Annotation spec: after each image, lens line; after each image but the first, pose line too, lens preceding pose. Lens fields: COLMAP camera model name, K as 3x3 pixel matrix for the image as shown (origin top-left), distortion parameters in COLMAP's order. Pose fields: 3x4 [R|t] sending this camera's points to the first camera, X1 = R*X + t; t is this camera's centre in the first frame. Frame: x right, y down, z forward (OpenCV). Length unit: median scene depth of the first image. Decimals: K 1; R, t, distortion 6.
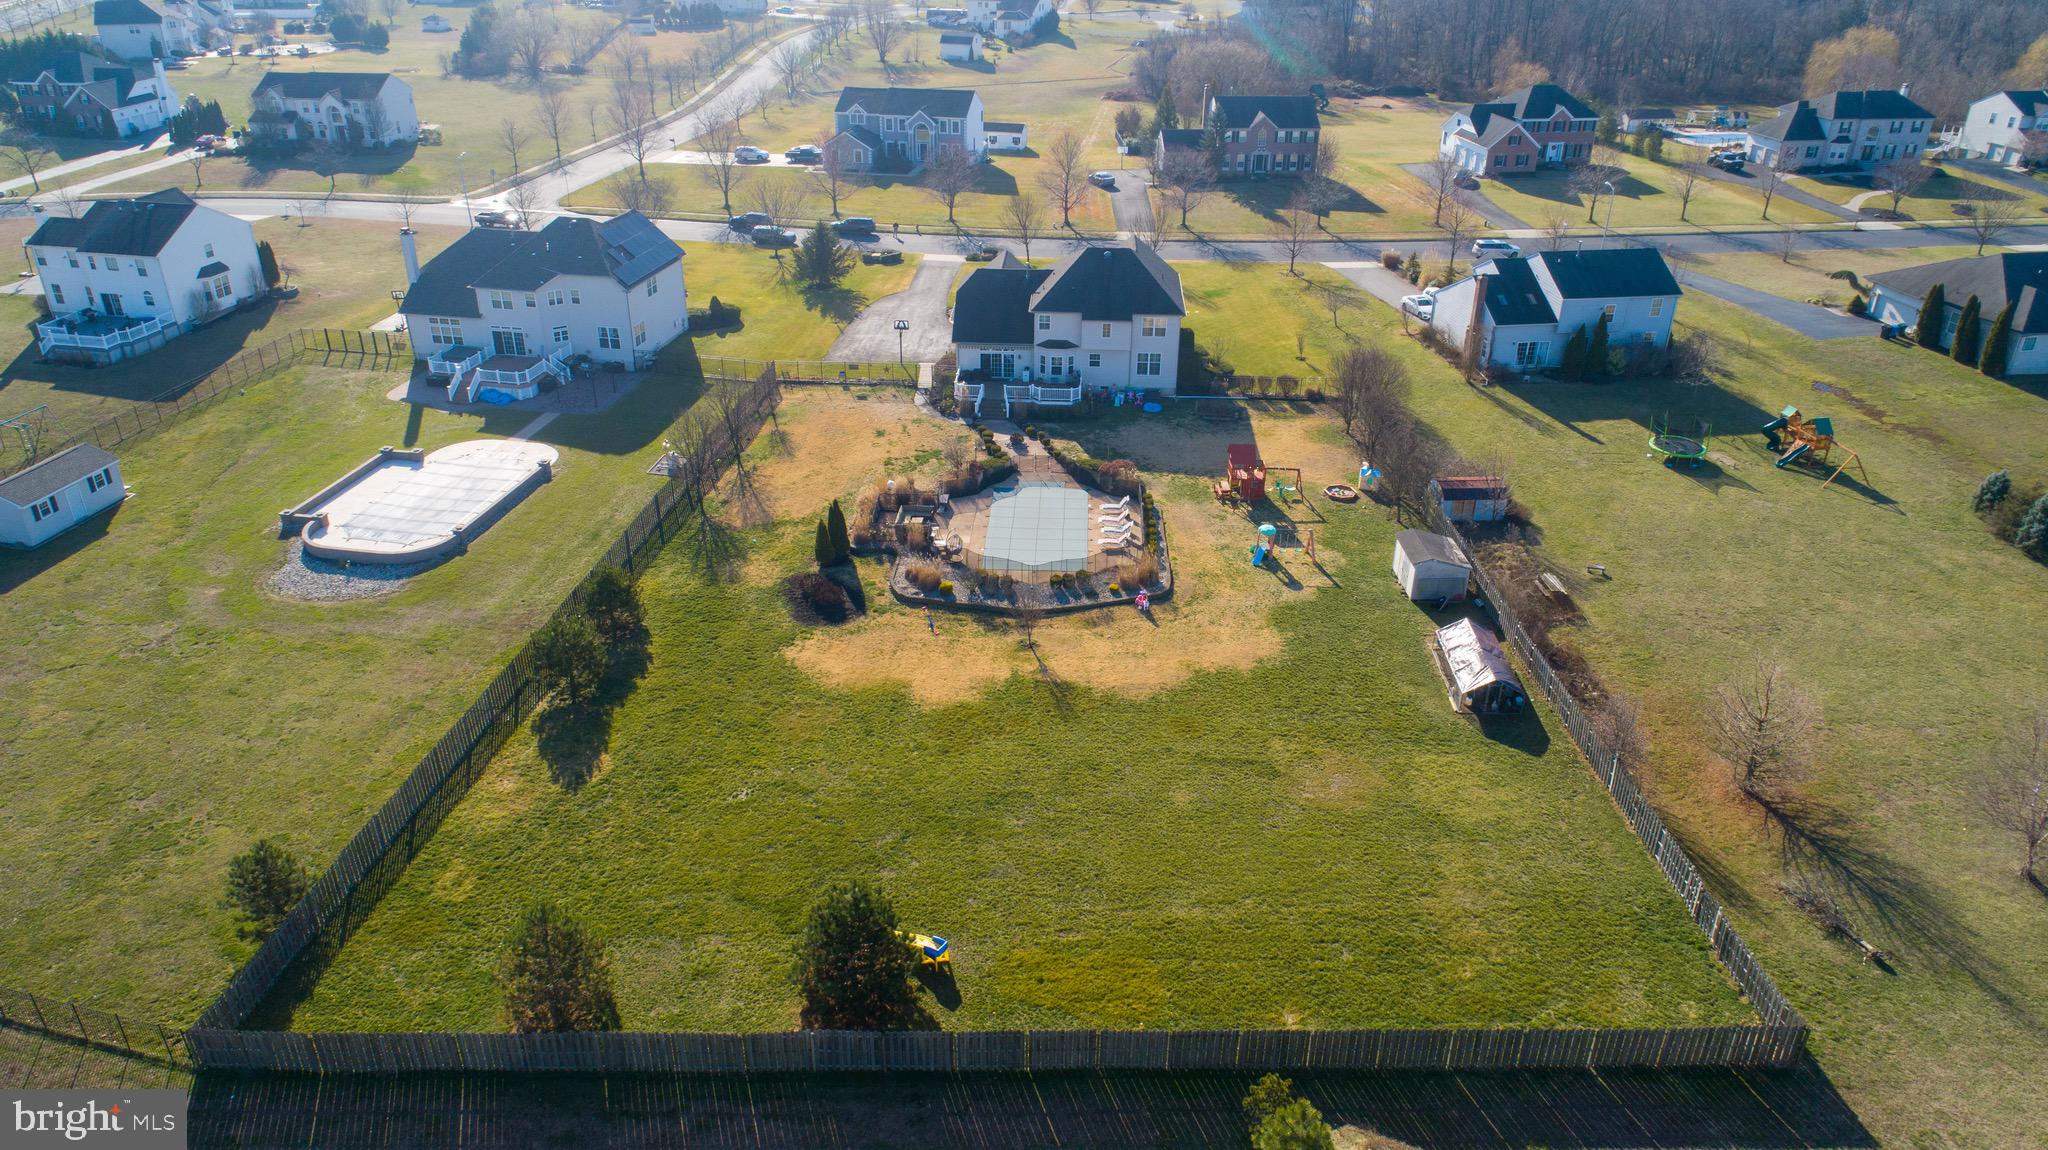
lens RADIAL K [[1368.3, 0, 1021.7], [0, 1368.3, 573.8], [0, 0, 1]] dist [-0.013957, 0.005080]
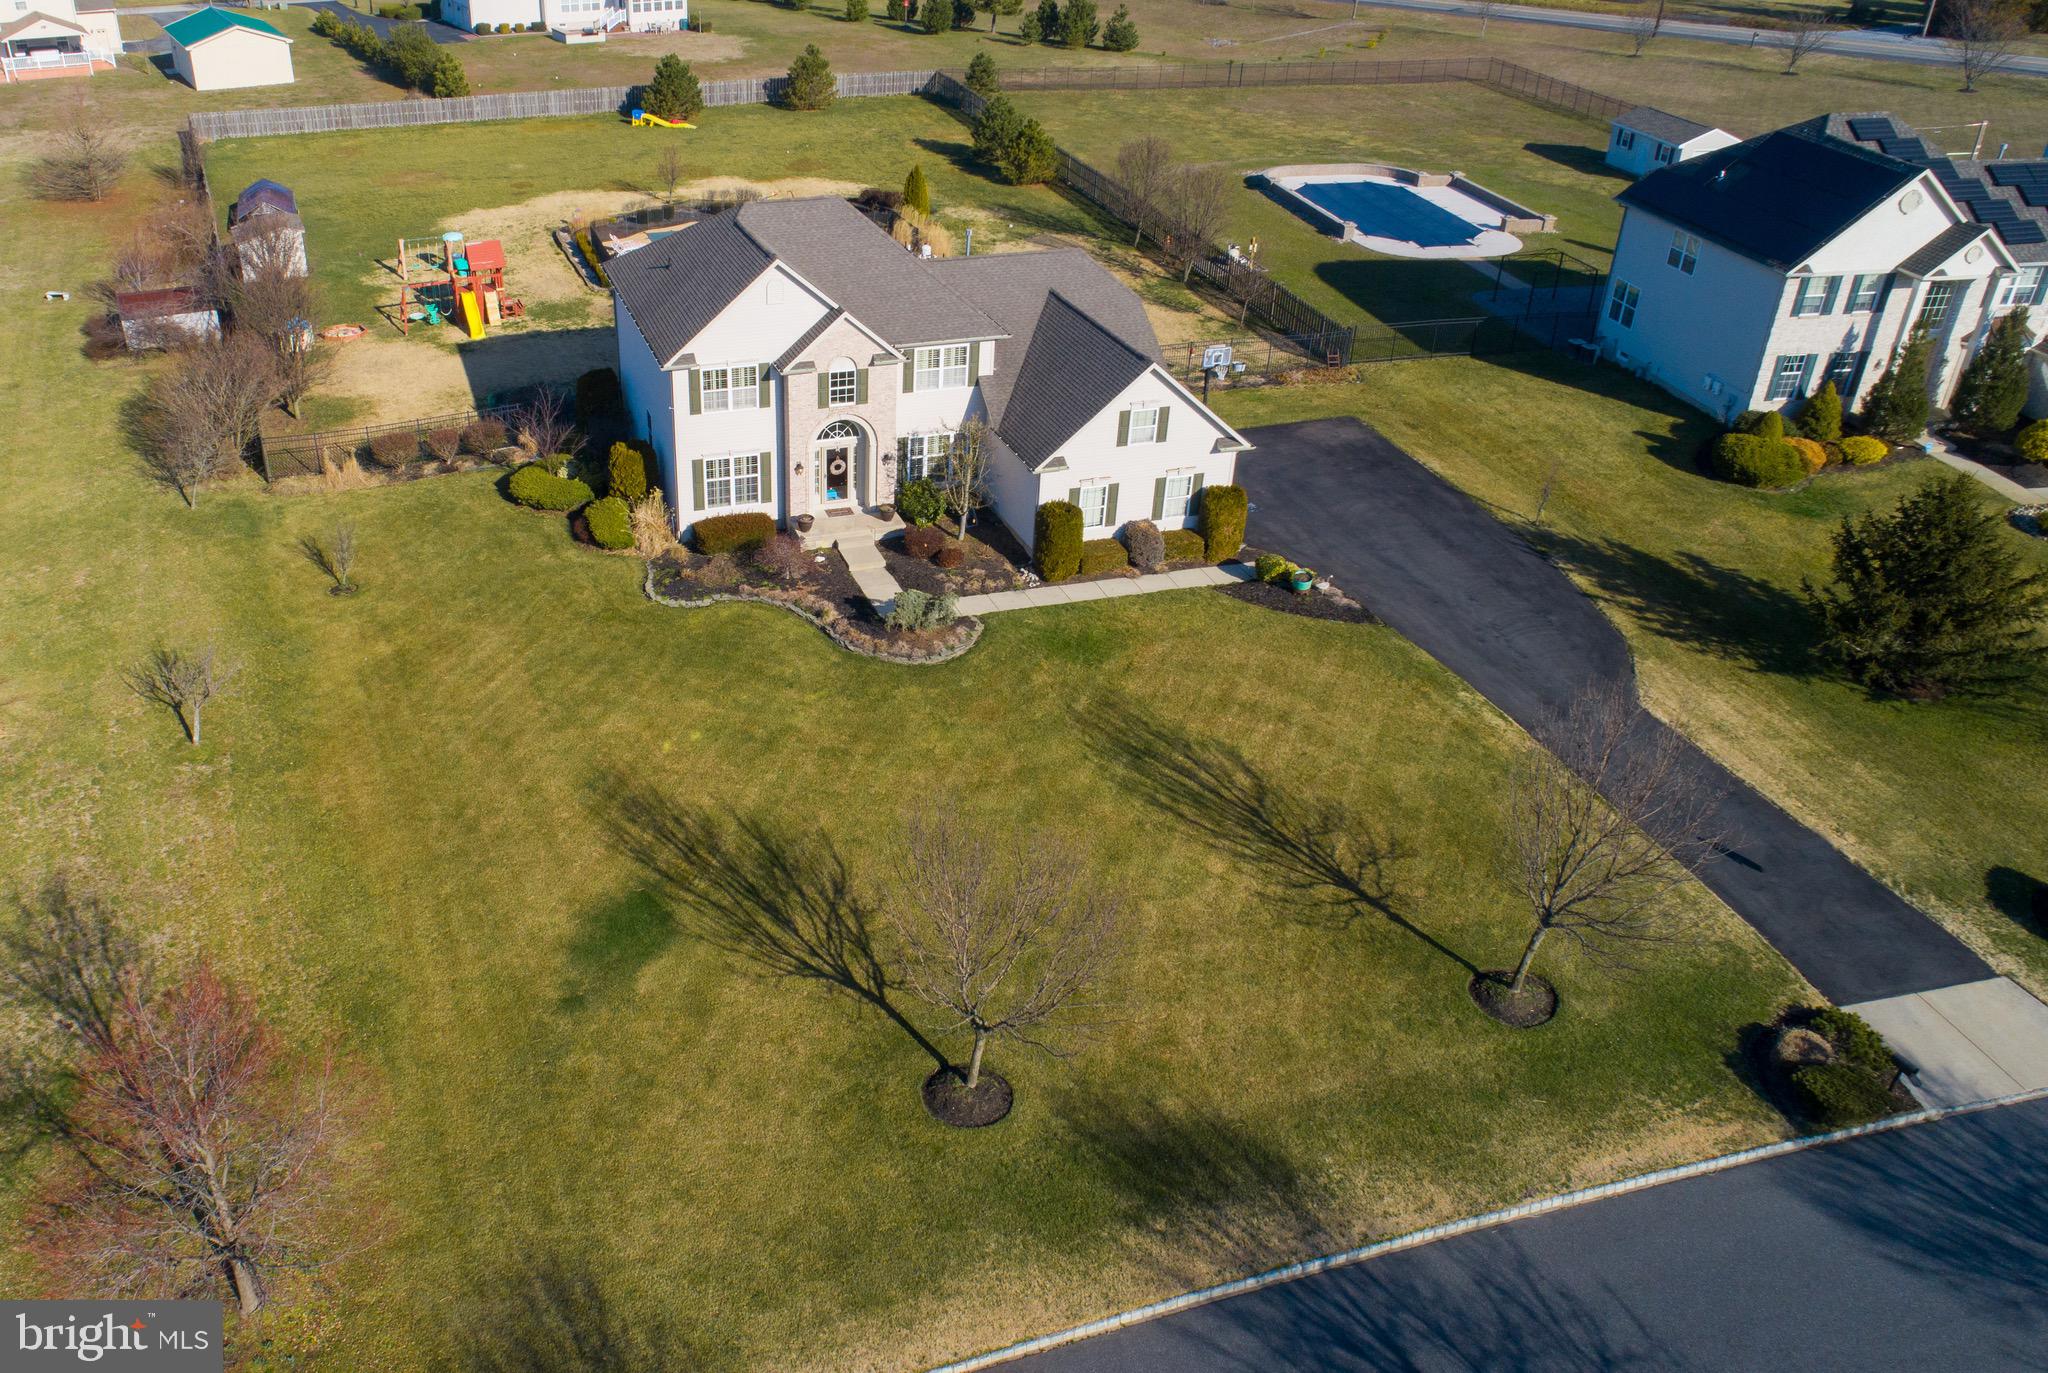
lens RADIAL K [[1634.5, 0, 826.4], [0, 1634.5, 681.0], [0, 0, 1]] dist [-0.009333, 0.000117]
pose [[-0.944247, 0.157499, -0.289122, 0.240257], [-0.160569, 0.546346, 0.822024, -0.614230], [0.287429, 0.822618, -0.490596, 1.451102]]
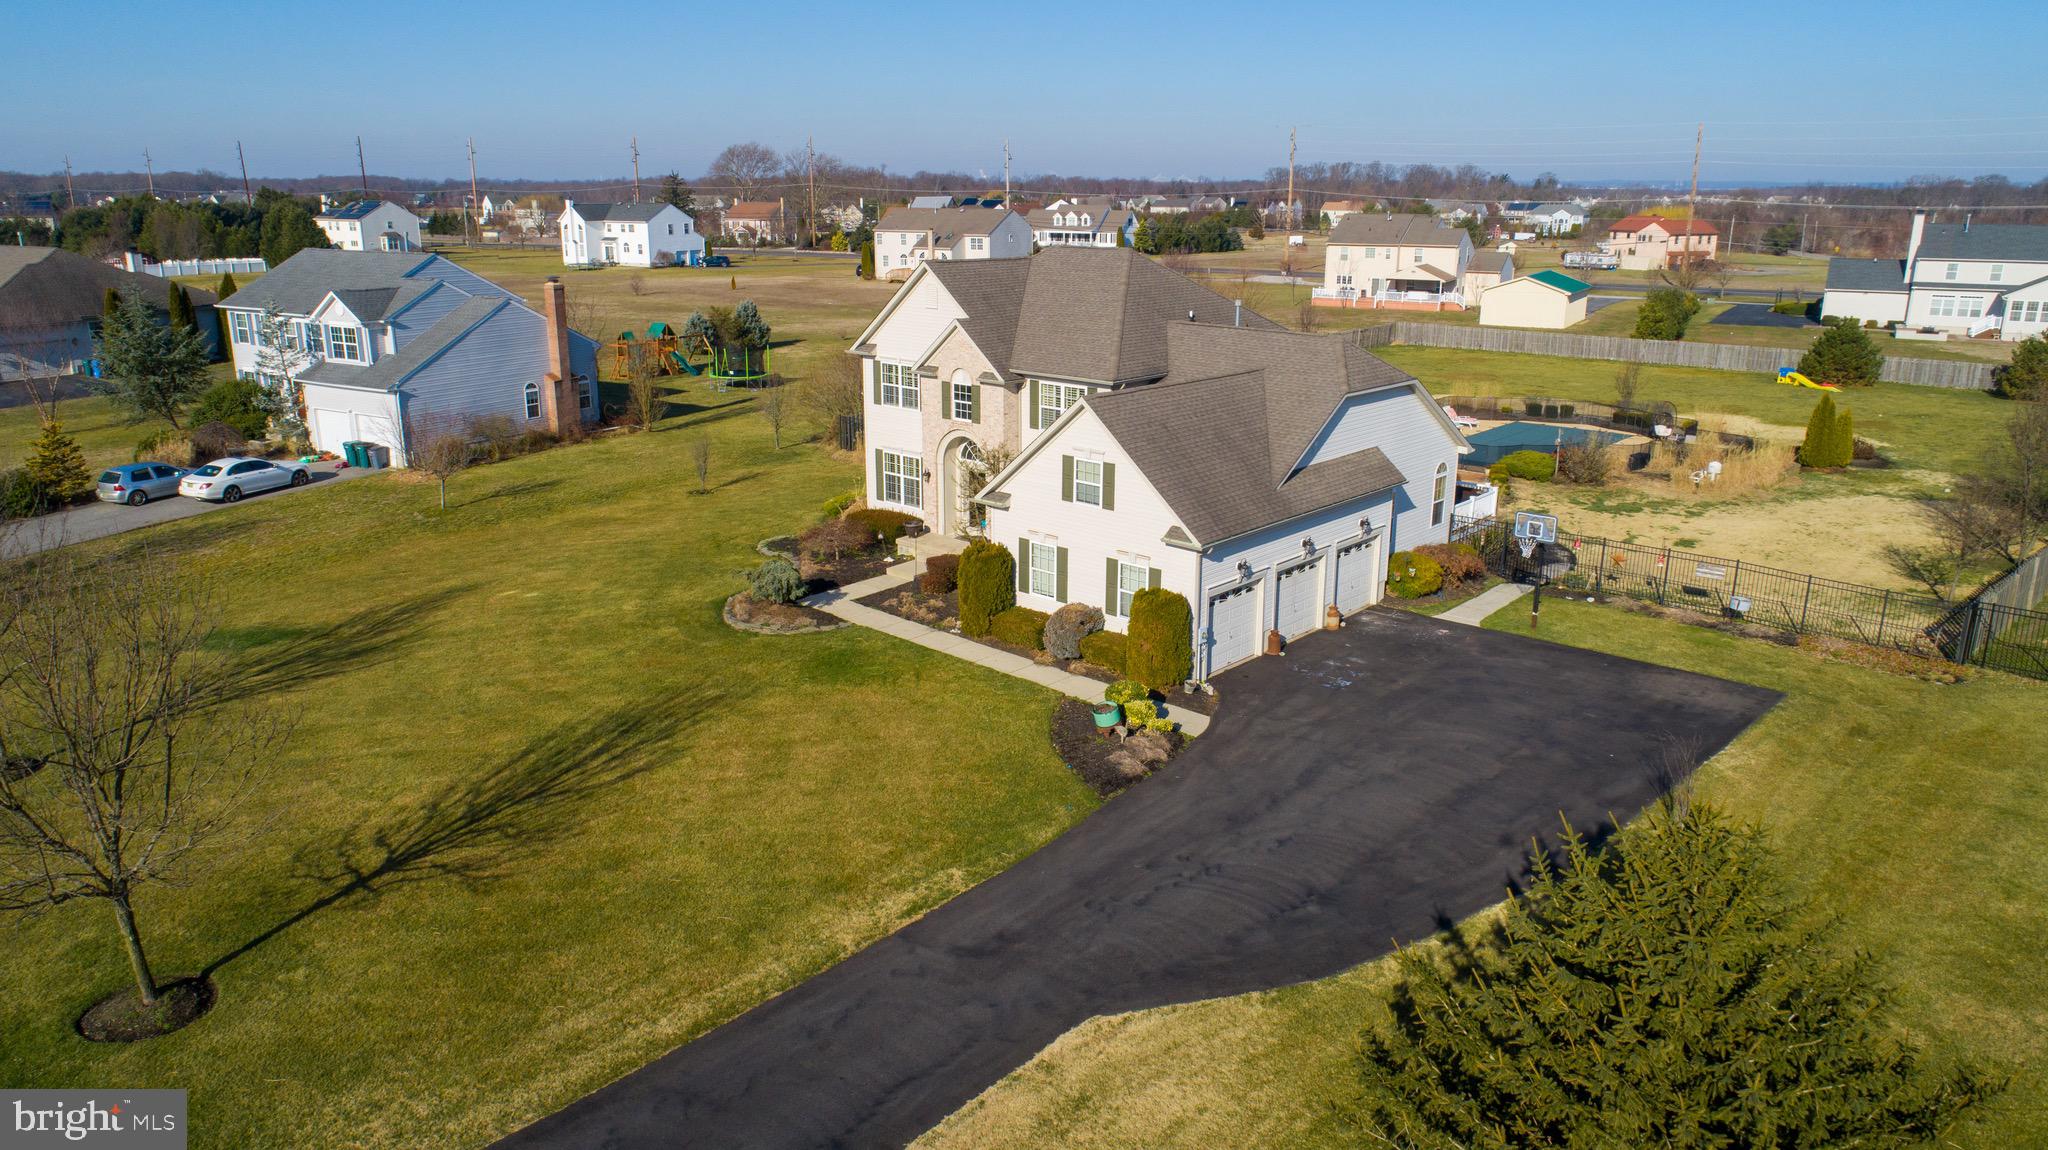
lens RADIAL K [[1368.3, 0, 1021.7], [0, 1368.3, 573.8], [0, 0, 1]] dist [-0.013957, 0.005080]
pose [[-0.774334, -0.181608, 0.606156, -0.212864], [0.287175, 0.752741, 0.592378, -0.444033], [-0.563859, 0.632771, -0.530720, 1.369186]]
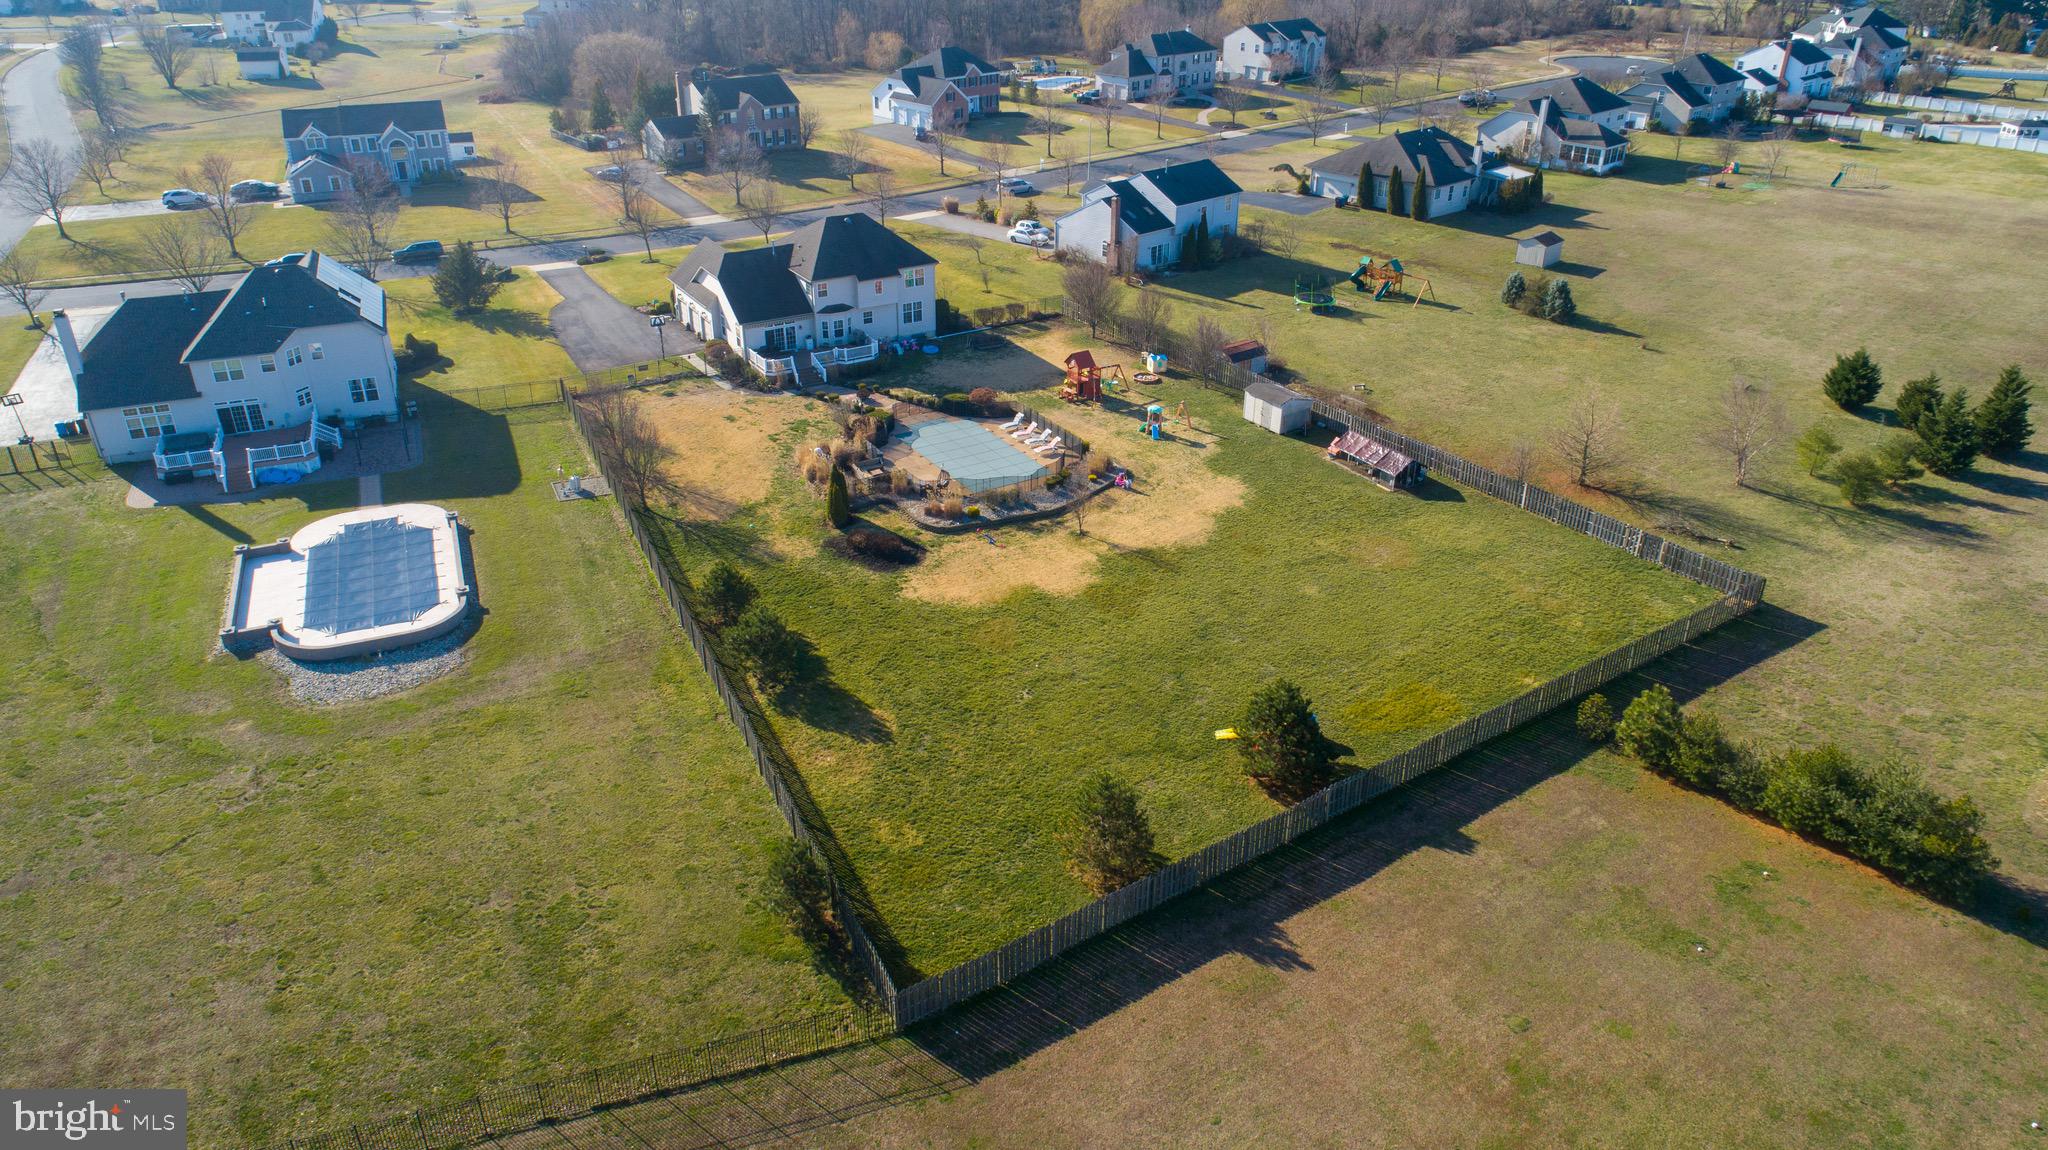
lens RADIAL K [[1368.3, 0, 1021.7], [0, 1368.3, 573.8], [0, 0, 1]] dist [-0.013957, 0.005080]
pose [[0.829700, -0.264104, 0.491779, -0.445046], [0.260417, 0.962383, 0.077475, -0.013295], [-0.493741, 0.063787, 0.867266, 0.012853]]
